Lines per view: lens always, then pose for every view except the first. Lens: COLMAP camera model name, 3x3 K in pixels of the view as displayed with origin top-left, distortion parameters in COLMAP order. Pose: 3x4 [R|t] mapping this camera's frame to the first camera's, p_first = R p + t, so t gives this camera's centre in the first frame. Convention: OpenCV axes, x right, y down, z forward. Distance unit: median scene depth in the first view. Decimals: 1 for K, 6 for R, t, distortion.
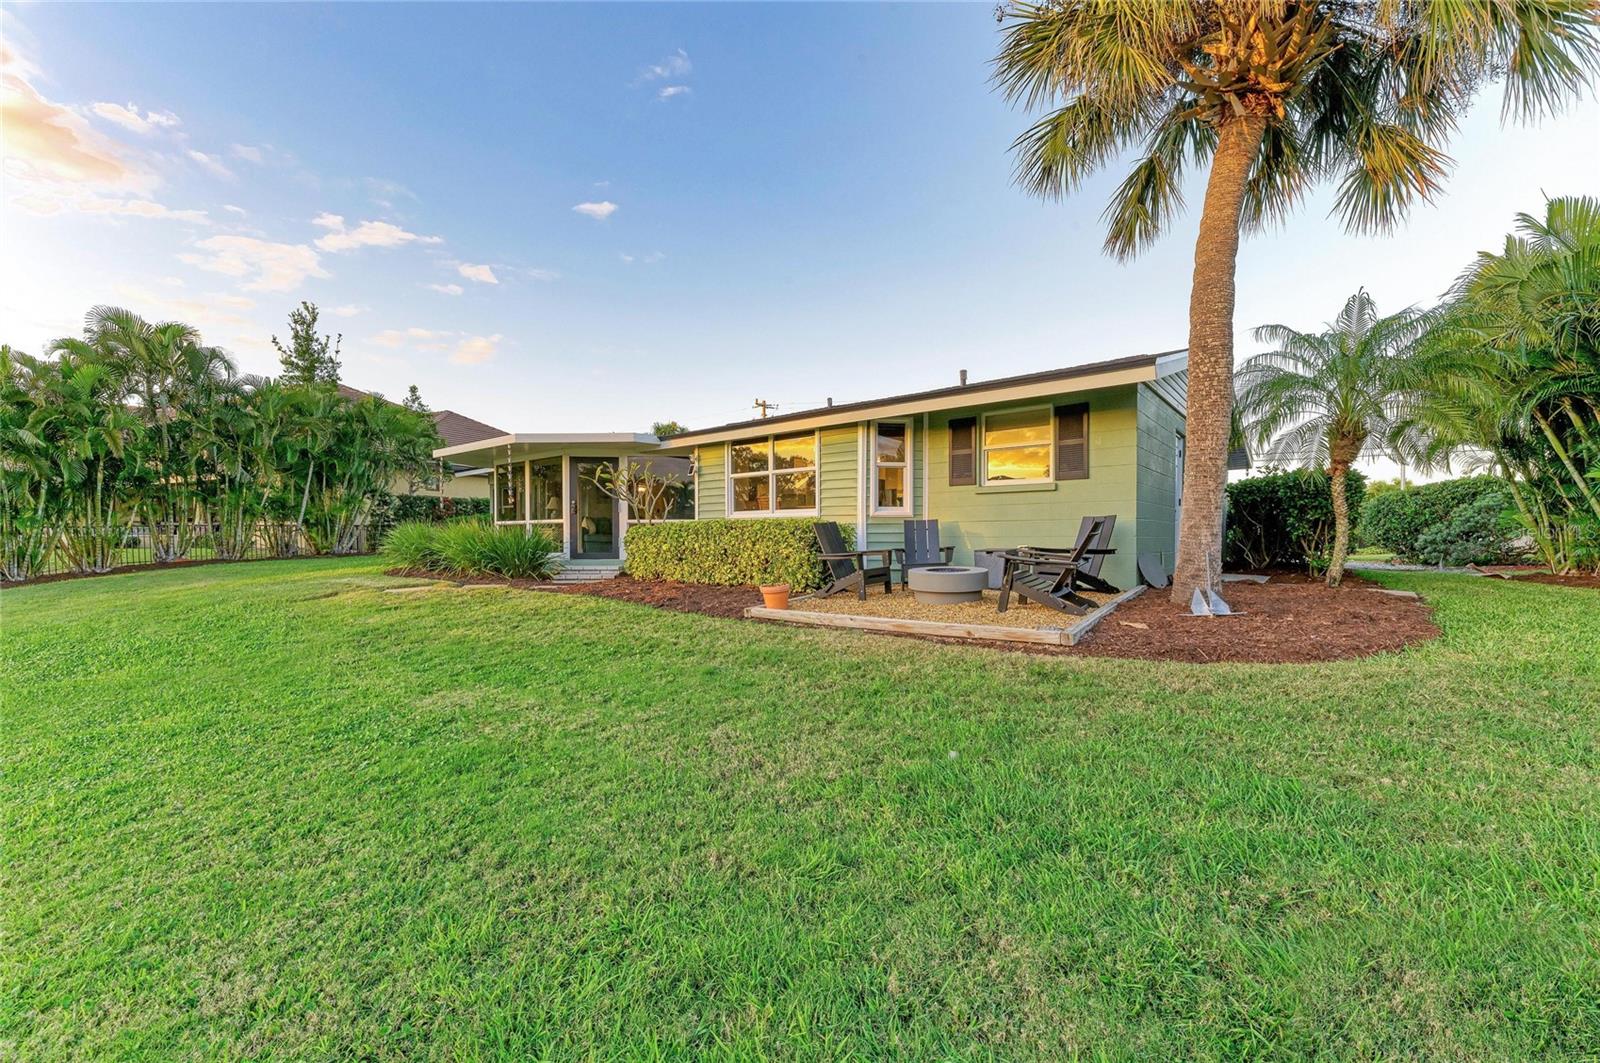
lens RADIAL K [[656.5, 0, 804.3], [0, 656.5, 540.5], [0, 0, 1]] dist [0.016449, -0.000361]
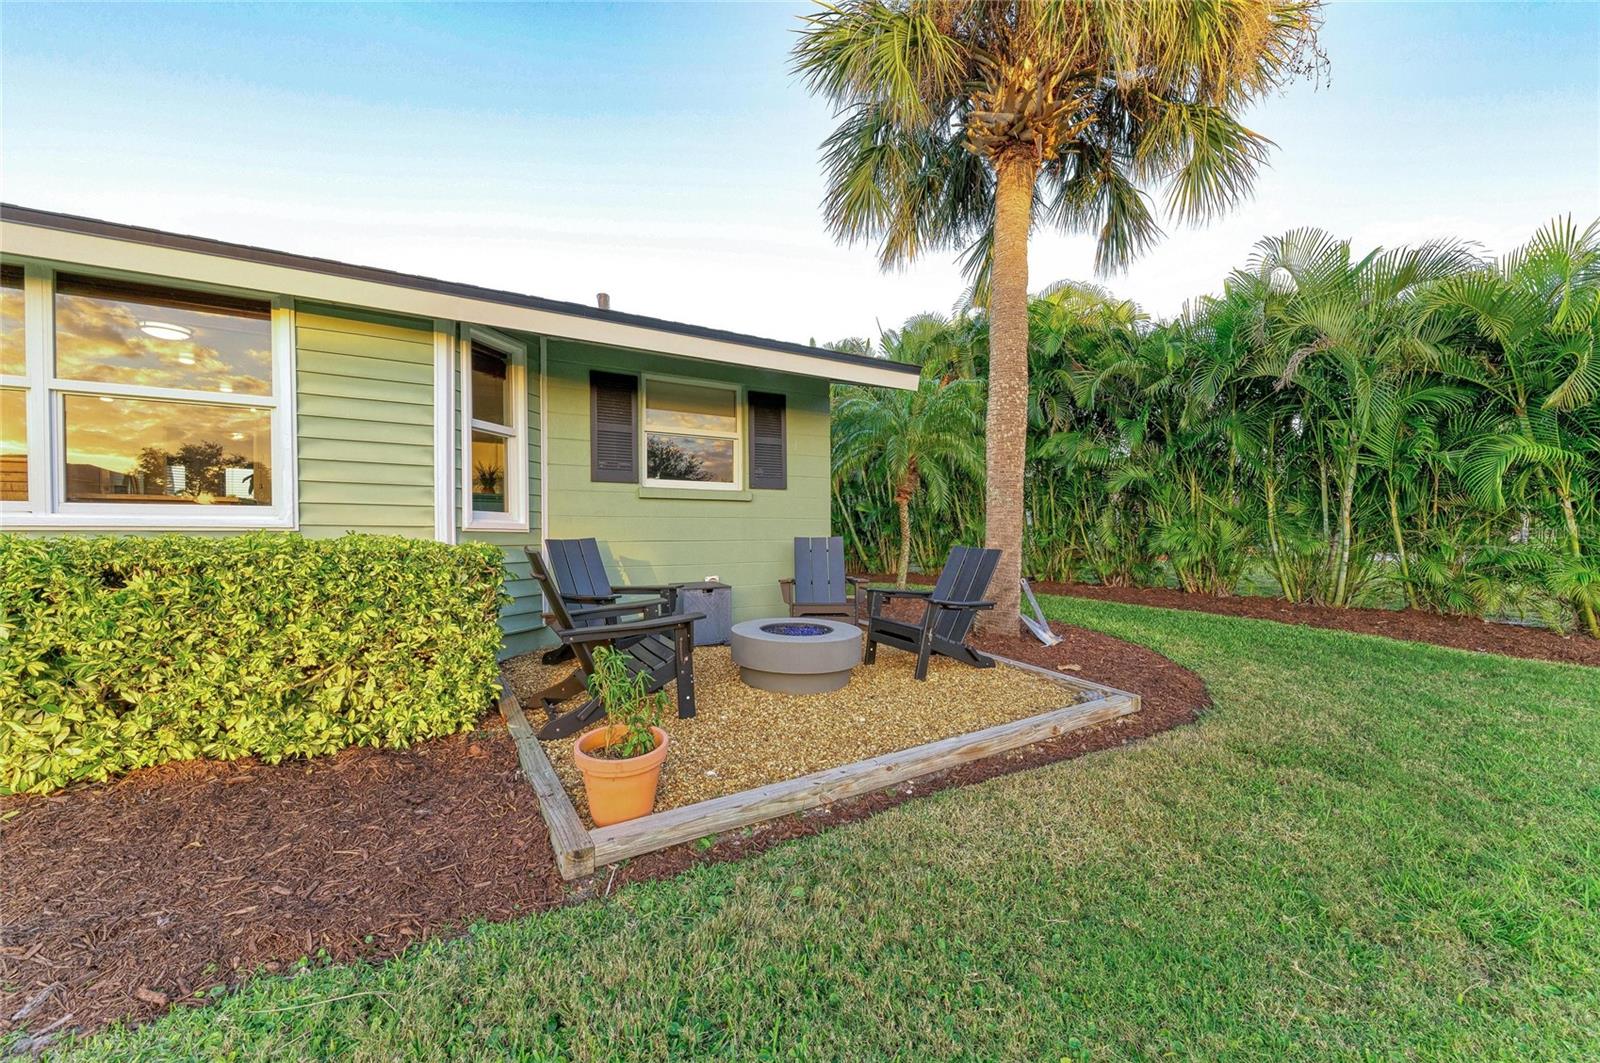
lens RADIAL K [[656.5, 0, 804.3], [0, 656.5, 540.5], [0, 0, 1]] dist [0.016449, -0.000361]
pose [[0.372123, -0.003299, 0.928178, -0.248012], [-0.008401, 0.999941, 0.006922, -0.034993], [-0.928146, -0.010373, 0.372073, 0.596475]]
